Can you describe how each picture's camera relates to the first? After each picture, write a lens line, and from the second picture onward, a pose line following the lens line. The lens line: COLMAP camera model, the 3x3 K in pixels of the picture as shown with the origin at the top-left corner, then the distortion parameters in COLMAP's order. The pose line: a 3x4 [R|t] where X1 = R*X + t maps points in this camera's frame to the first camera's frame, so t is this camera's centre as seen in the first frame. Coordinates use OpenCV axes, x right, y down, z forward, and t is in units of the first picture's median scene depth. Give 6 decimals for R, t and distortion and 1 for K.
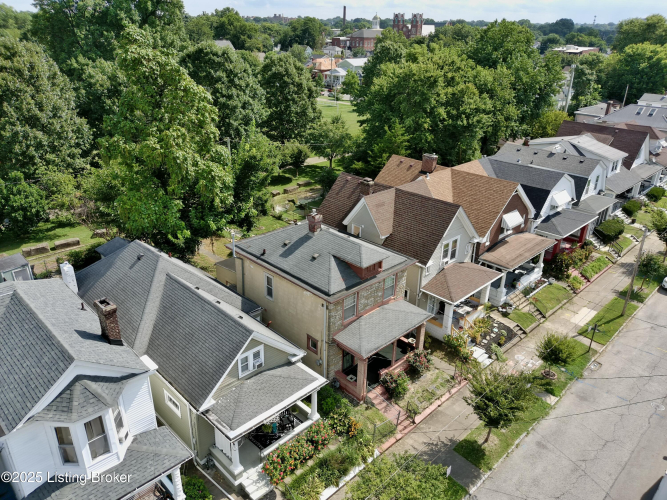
lens RADIAL K [[490.6, 0, 332.3], [0, 490.6, 250.3], [0, 0, 1]] dist [0.065934, -0.108051]
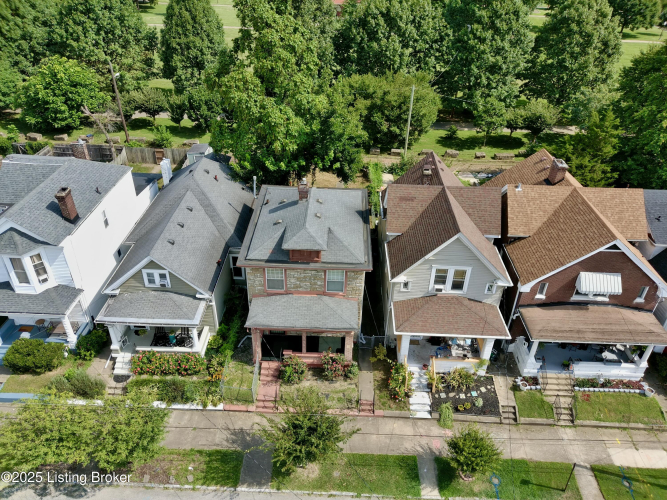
lens RADIAL K [[490.6, 0, 332.3], [0, 490.6, 250.3], [0, 0, 1]] dist [0.065934, -0.108051]
pose [[0.697043, 0.396747, -0.597263, 0.581097], [-0.306181, 0.917902, 0.252408, -0.193677], [0.648371, 0.006931, 0.761293, 0.244444]]
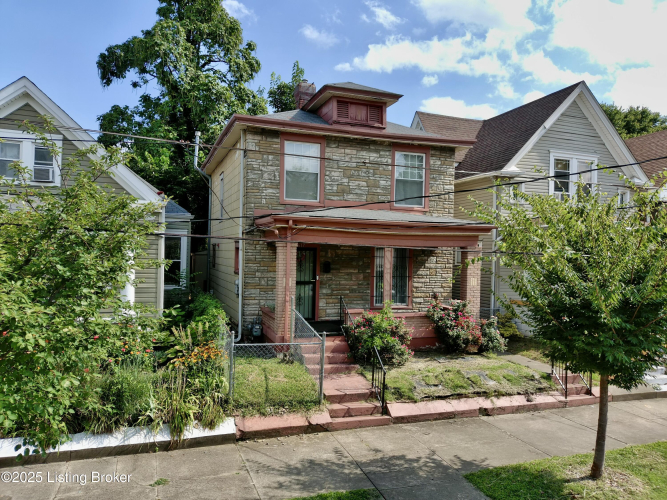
lens RADIAL K [[490.6, 0, 332.3], [0, 490.6, 250.3], [0, 0, 1]] dist [0.065934, -0.108051]
pose [[0.911018, 0.007824, -0.412291, 0.225505], [-0.177993, 0.909346, -0.376044, 0.310331], [0.371973, 0.415968, 0.829823, 0.511807]]
